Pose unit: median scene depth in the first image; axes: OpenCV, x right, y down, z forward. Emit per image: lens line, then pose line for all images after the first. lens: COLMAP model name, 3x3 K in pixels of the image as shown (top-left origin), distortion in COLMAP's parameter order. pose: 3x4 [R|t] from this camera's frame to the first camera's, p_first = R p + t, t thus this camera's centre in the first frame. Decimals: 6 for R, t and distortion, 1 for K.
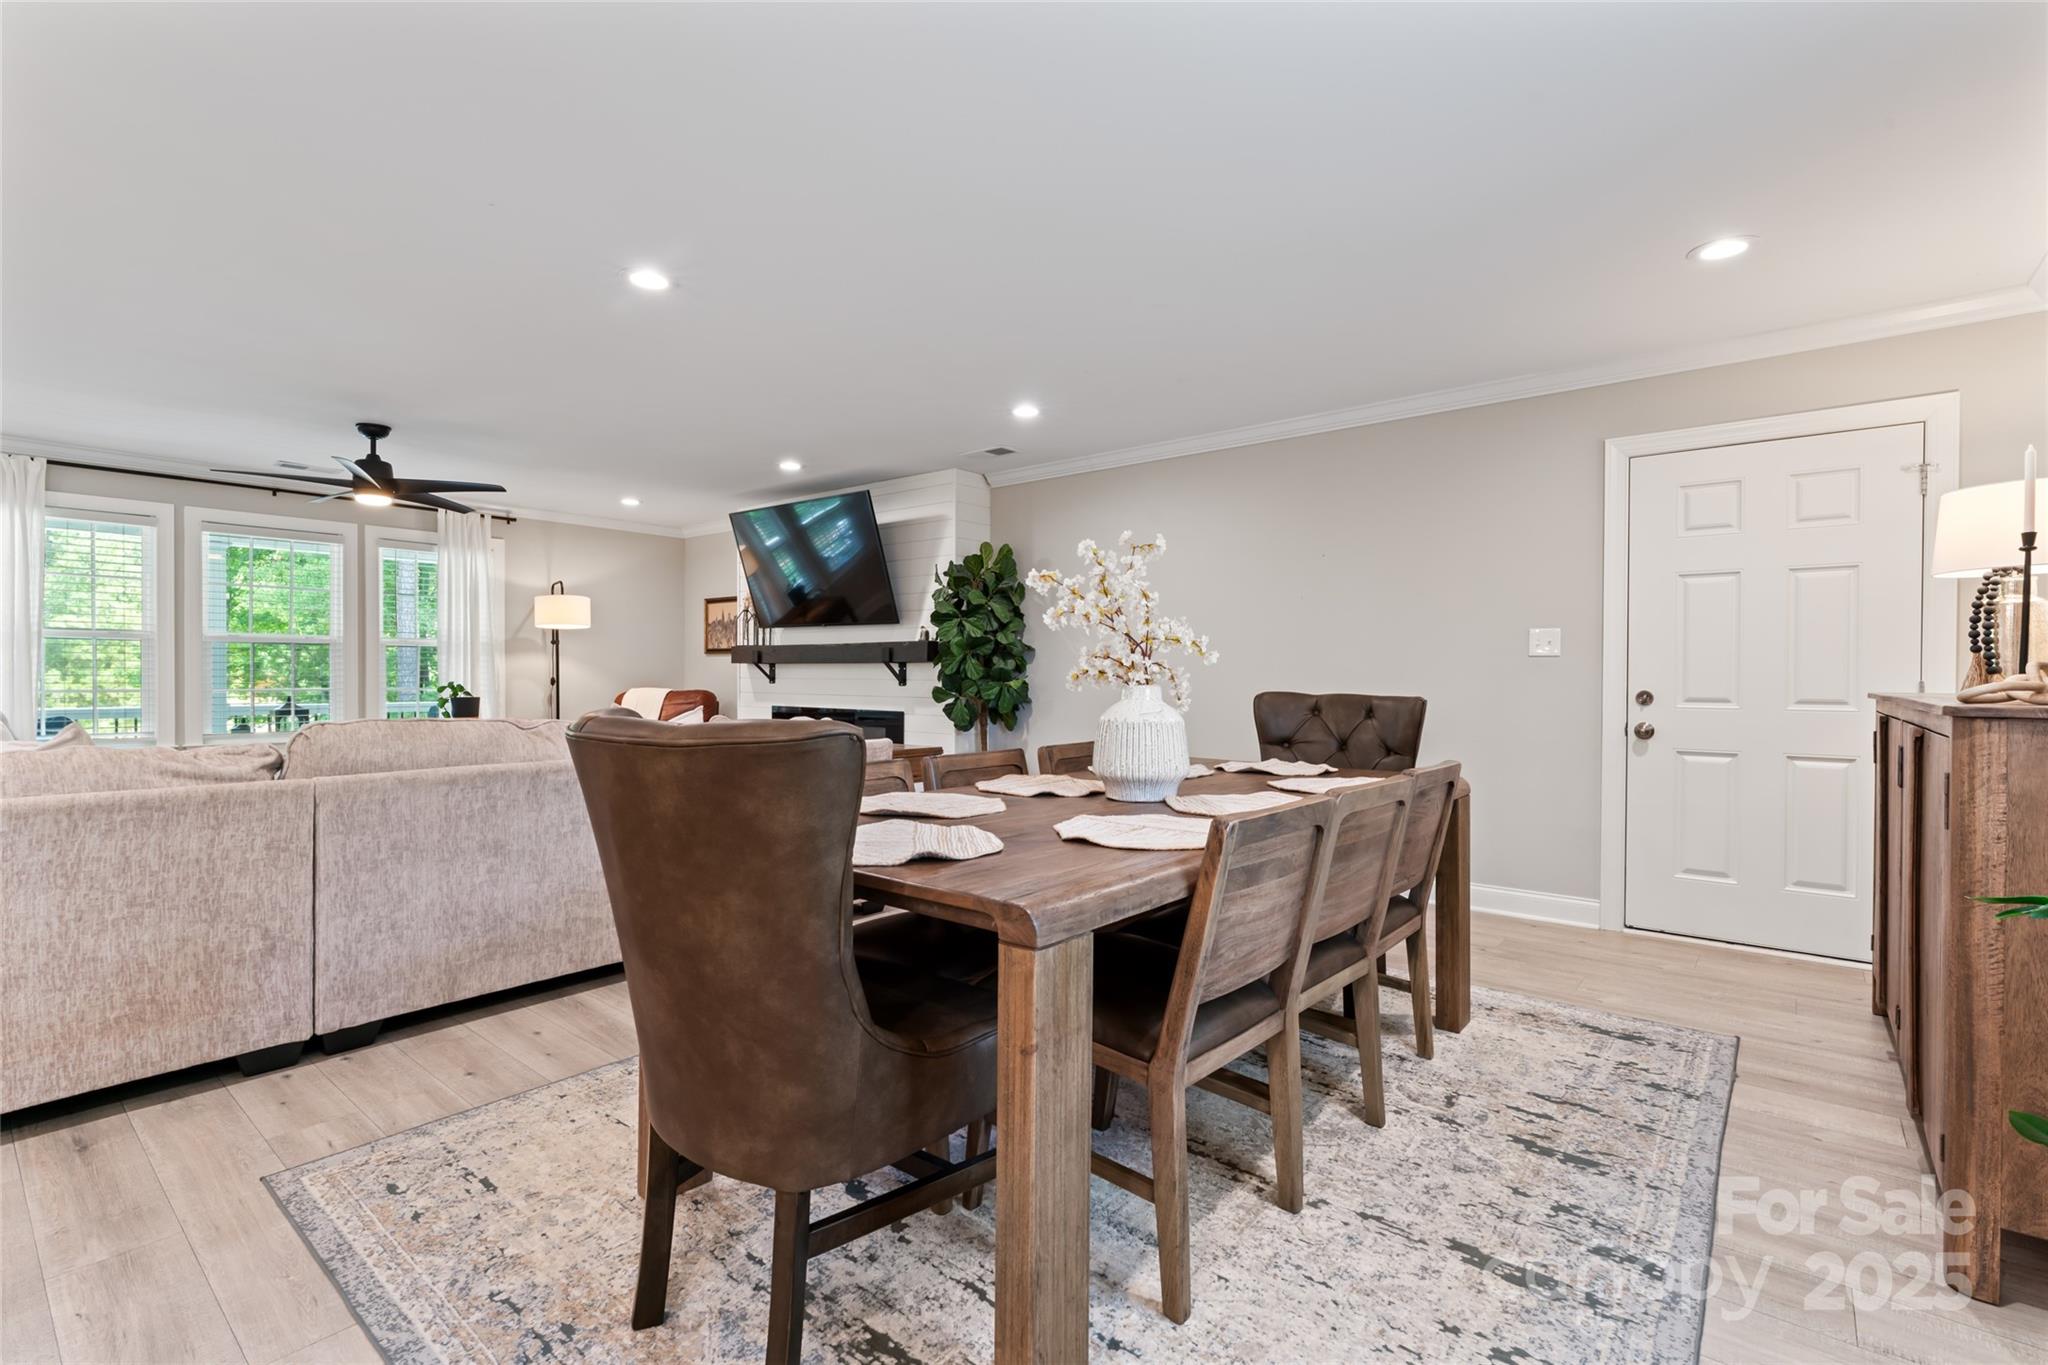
lens RADIAL K [[912.8, 0, 1024.0], [0, 912.8, 682.5], [0, 0, 1]] dist [-0.000658, -0.000075]
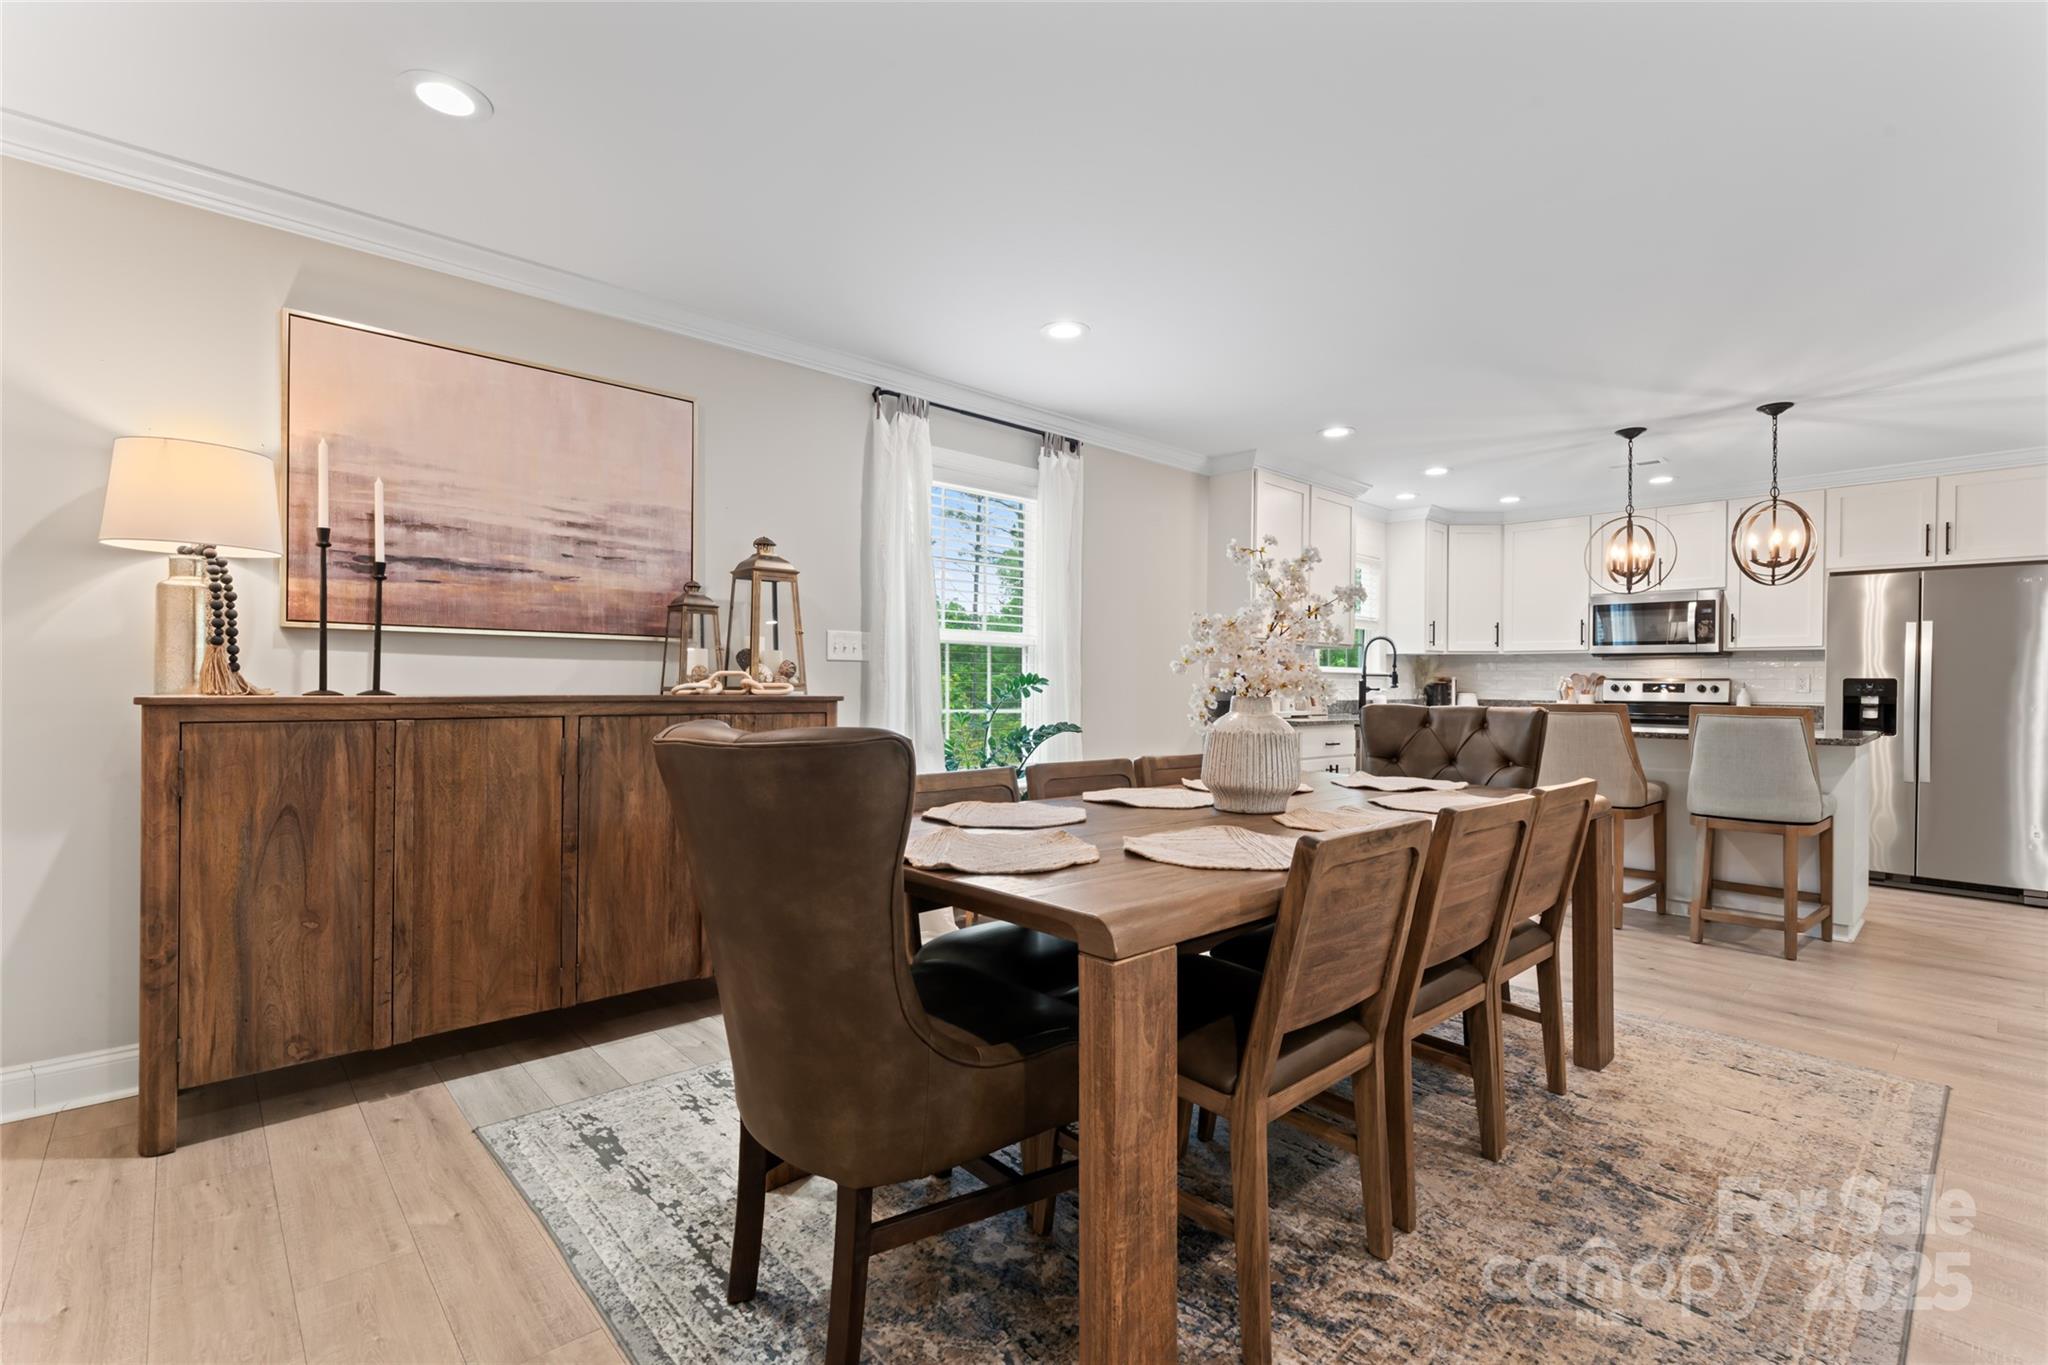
lens RADIAL K [[912.8, 0, 1024.0], [0, 912.8, 682.5], [0, 0, 1]] dist [-0.000658, -0.000075]
pose [[-0.989802, -0.013954, 0.141765, 0.197343], [-0.012484, 0.999859, 0.011254, -0.017554], [-0.141902, 0.009369, -0.989836, 1.729532]]
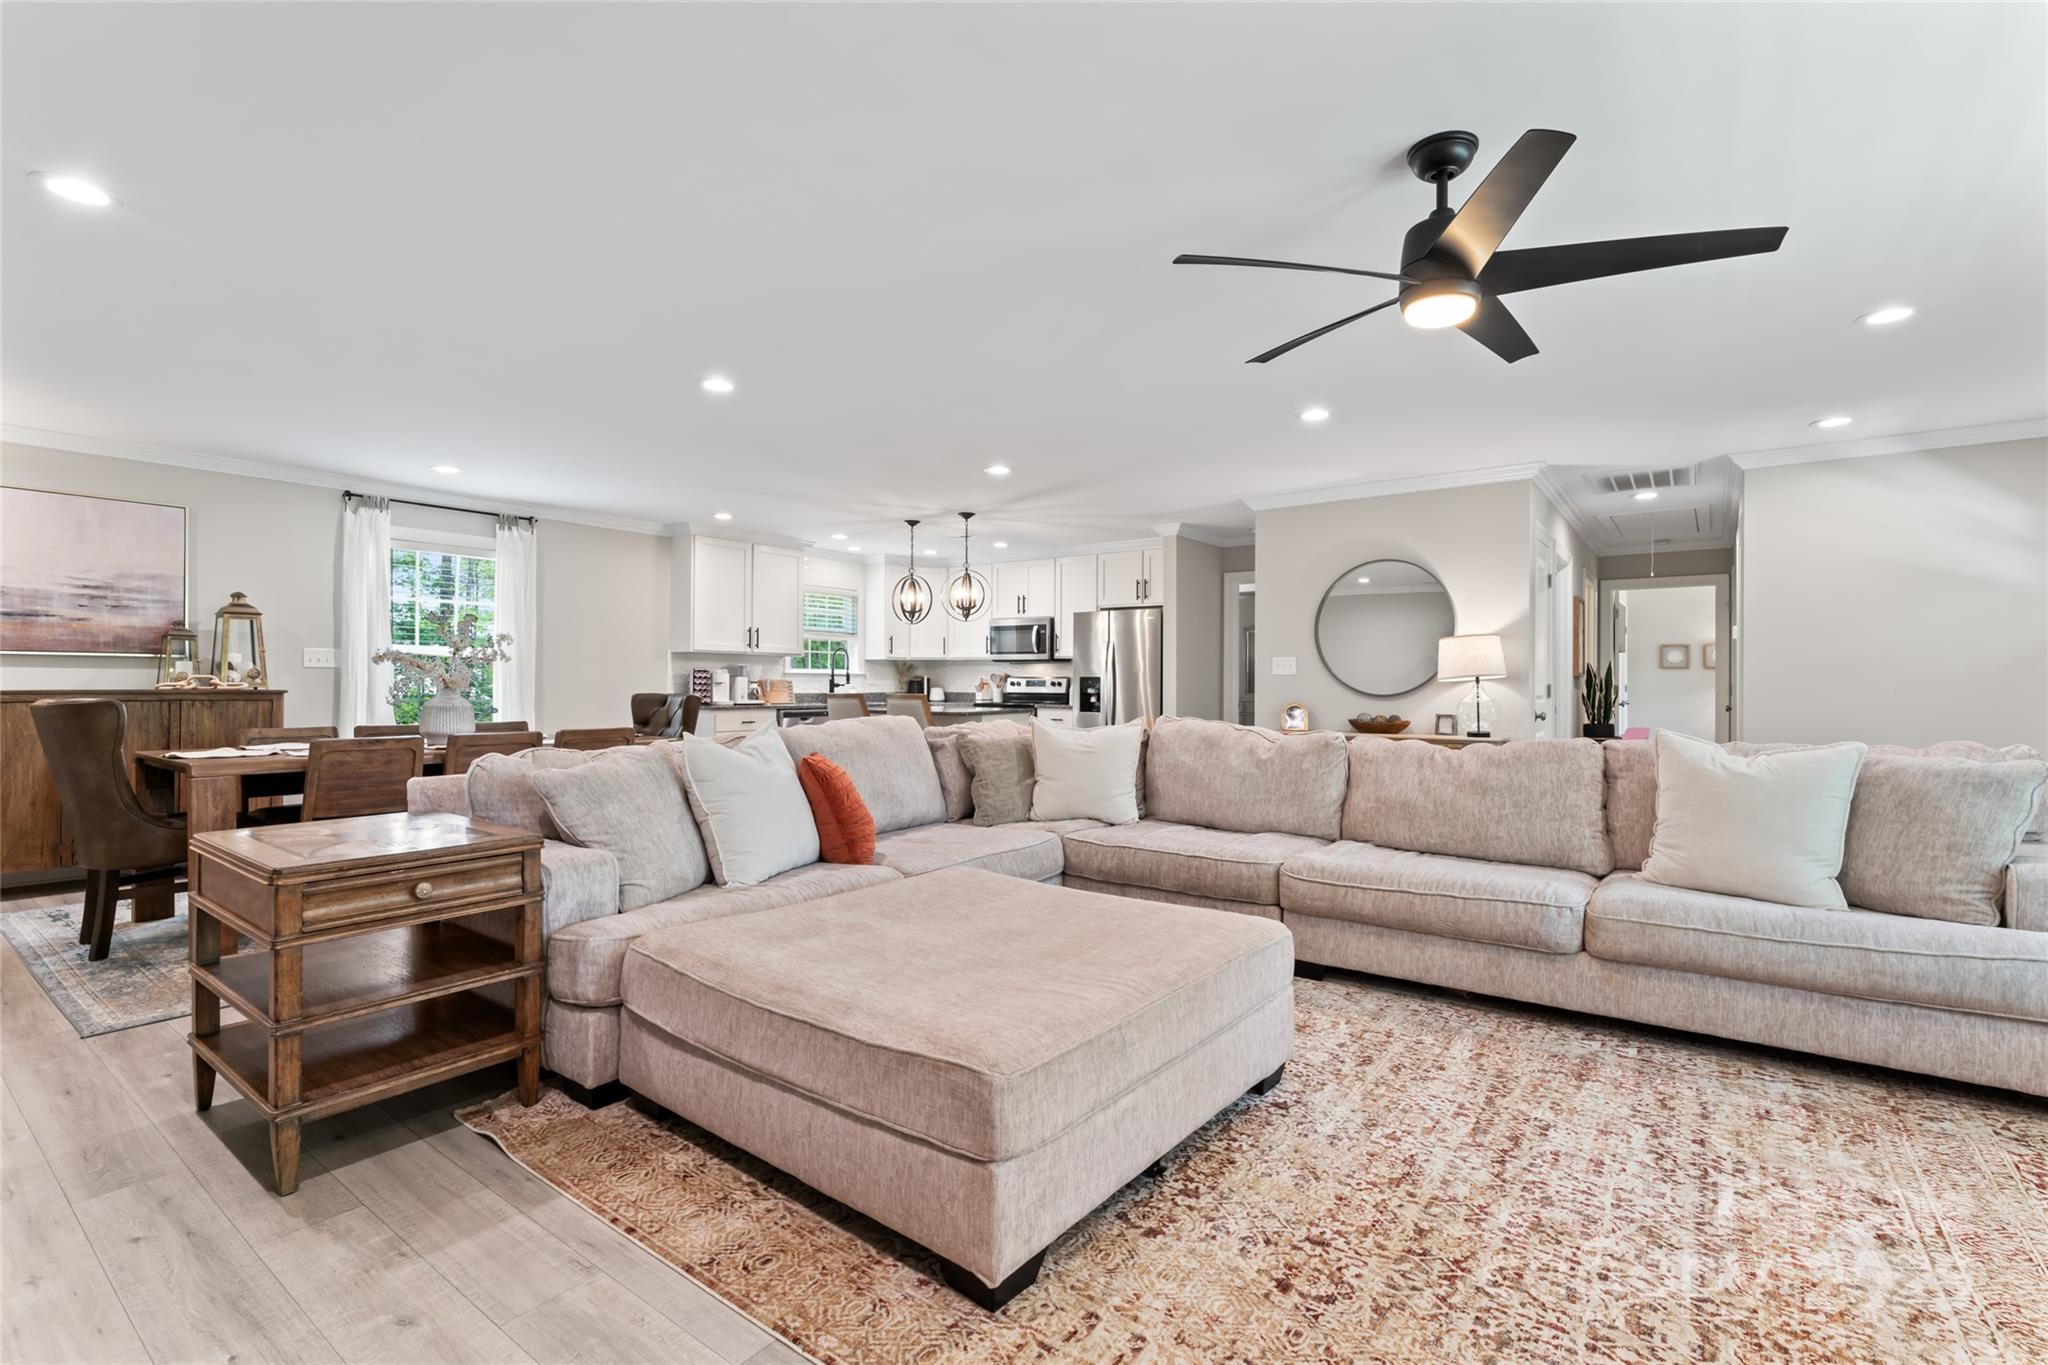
lens RADIAL K [[928.9, 0, 1023.3], [0, 928.9, 673.2], [0, 0, 1]] dist [0.000123, 0.000311]
pose [[-0.999227, -0.011086, -0.037709, -0.917542], [-0.011147, 0.999937, 0.001394, -0.040038], [0.037691, 0.001813, -0.999288, 2.650084]]
